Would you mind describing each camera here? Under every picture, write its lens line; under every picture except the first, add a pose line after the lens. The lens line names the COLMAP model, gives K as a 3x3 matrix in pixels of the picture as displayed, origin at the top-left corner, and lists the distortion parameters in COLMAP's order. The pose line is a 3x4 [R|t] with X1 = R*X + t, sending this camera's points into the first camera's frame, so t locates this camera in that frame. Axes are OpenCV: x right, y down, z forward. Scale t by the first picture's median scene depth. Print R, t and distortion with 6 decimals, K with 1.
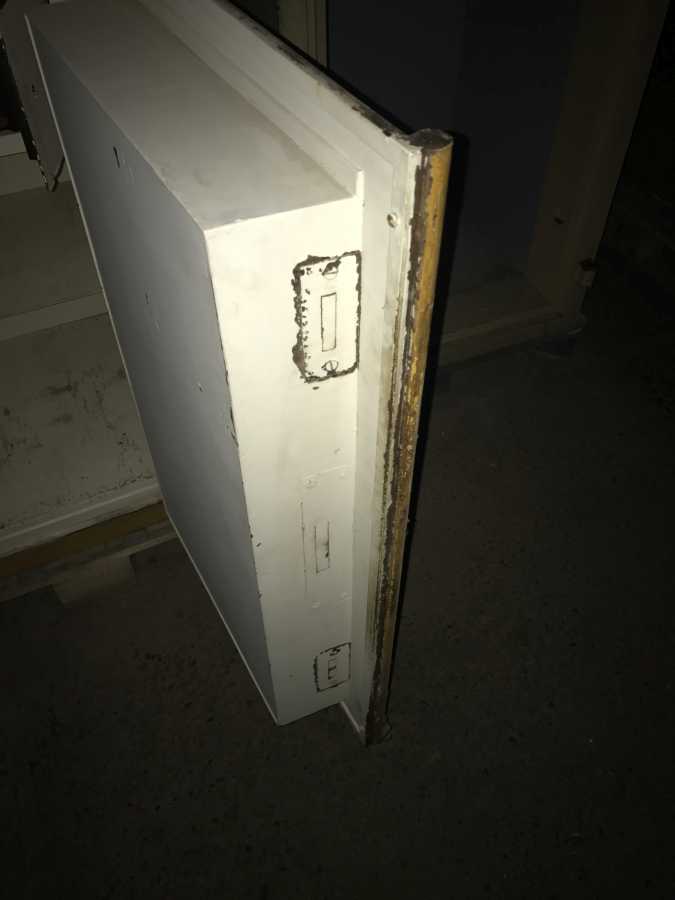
lens RADIAL K [[733.4, 0, 356.8], [0, 733.4, 440.7], [0, 0, 1]] dist [0.040900, -0.052089]
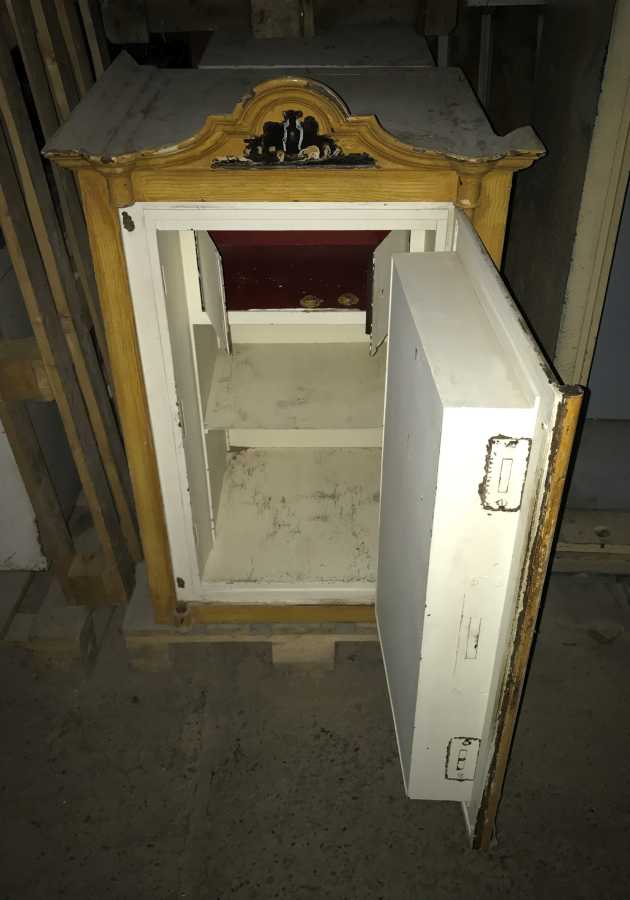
lens RADIAL K [[775.4, 0, 317.0], [0, 775.4, 450.2], [0, 0, 1]] dist [0.000184, -0.005624]
pose [[0.887782, 0.244674, -0.389844, 0.232449], [-0.319038, 0.937632, -0.138060, 0.147782], [0.331751, 0.246942, 0.910473, -0.677170]]
